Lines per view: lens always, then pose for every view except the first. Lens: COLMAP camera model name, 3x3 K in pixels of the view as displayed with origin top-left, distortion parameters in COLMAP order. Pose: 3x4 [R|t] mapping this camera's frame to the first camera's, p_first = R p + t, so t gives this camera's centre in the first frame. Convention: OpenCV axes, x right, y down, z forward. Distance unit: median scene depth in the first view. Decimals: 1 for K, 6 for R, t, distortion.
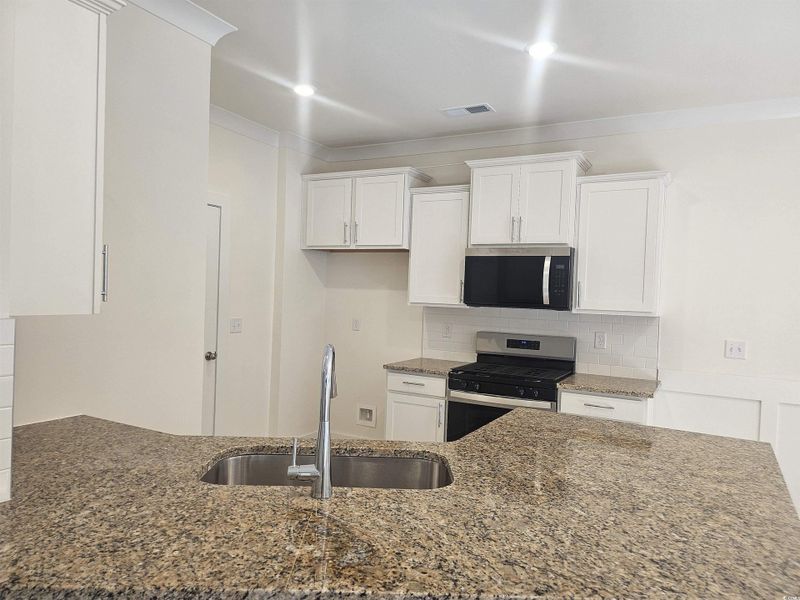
lens RADIAL K [[559.4, 0, 400.0], [0, 559.4, 300.0], [0, 0, 1]] dist [0.056196, -0.068215]
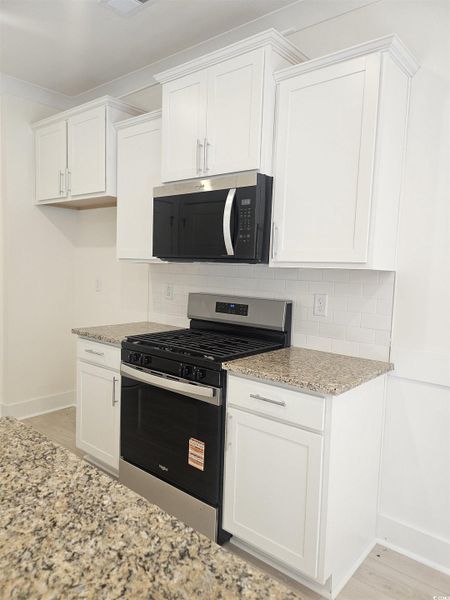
lens RADIAL K [[419.5, 0, 225.0], [0, 419.5, 300.0], [0, 0, 1]] dist [0.056196, -0.068215]
pose [[0.973956, 0.014667, -0.226261, 0.354312], [-0.000619, 0.998074, 0.062035, 0.030432], [0.226735, -0.060279, 0.972089, 0.424755]]
